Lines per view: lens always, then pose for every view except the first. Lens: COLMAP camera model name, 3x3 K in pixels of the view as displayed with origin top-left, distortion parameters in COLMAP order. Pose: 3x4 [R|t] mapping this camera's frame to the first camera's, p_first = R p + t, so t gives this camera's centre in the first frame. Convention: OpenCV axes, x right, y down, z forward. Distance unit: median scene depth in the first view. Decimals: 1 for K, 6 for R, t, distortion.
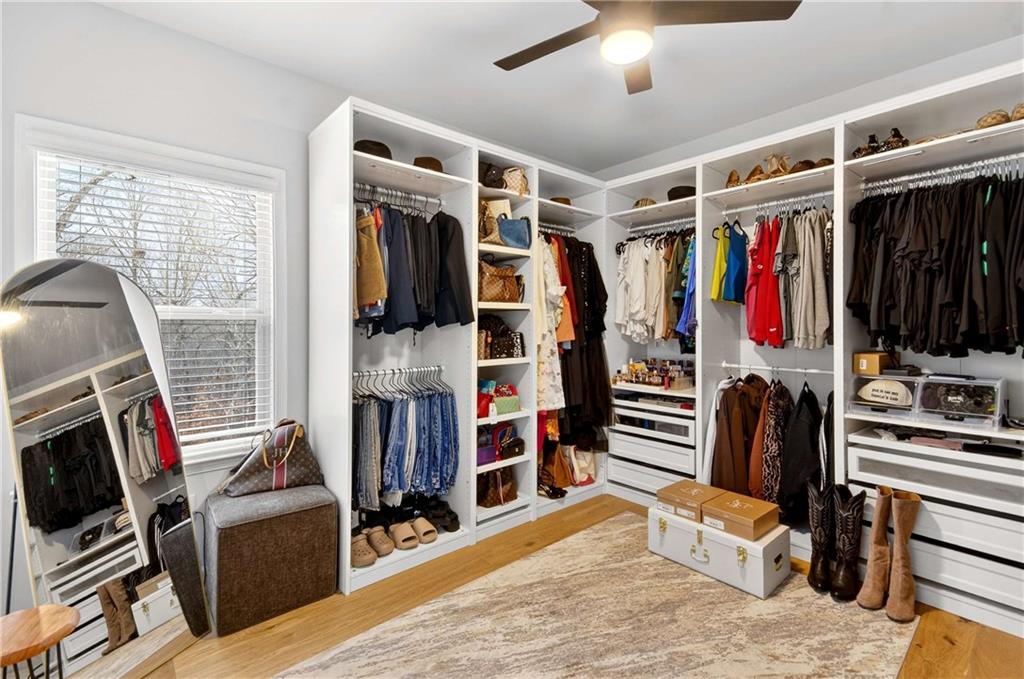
lens RADIAL K [[461.2, 0, 509.7], [0, 461.2, 330.5], [0, 0, 1]] dist [0.021059, -0.000346]
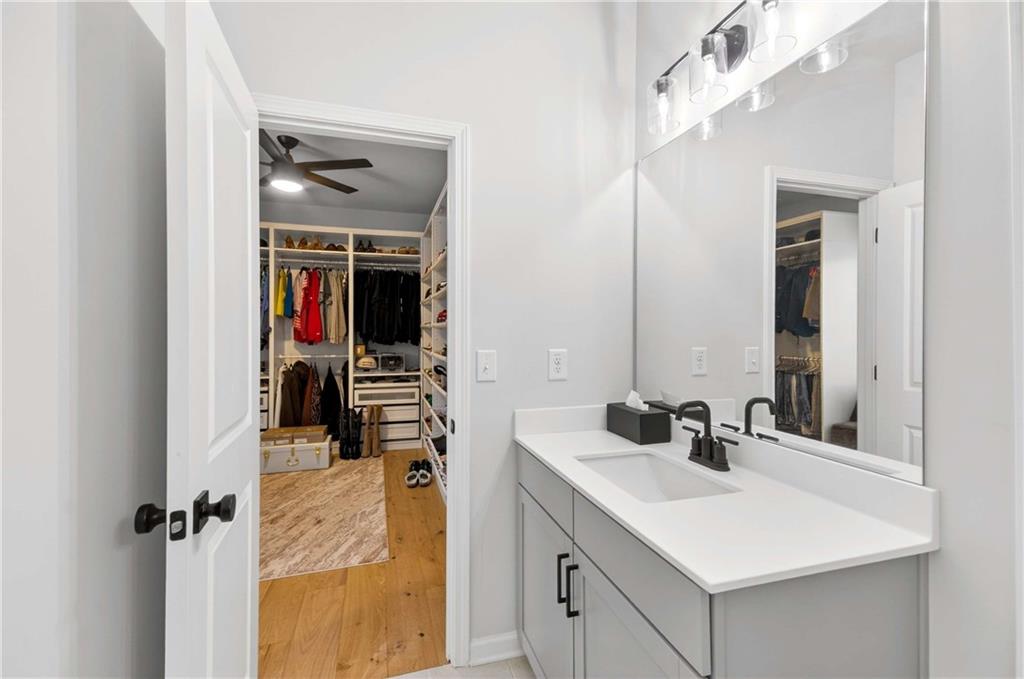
lens RADIAL K [[461.2, 0, 509.7], [0, 461.2, 330.5], [0, 0, 1]] dist [0.021059, -0.000346]
pose [[0.432018, -0.000092, 0.901865, -0.840704], [0.001971, 0.999998, -0.000842, -0.013031], [-0.901863, 0.002141, 0.432018, -0.516633]]
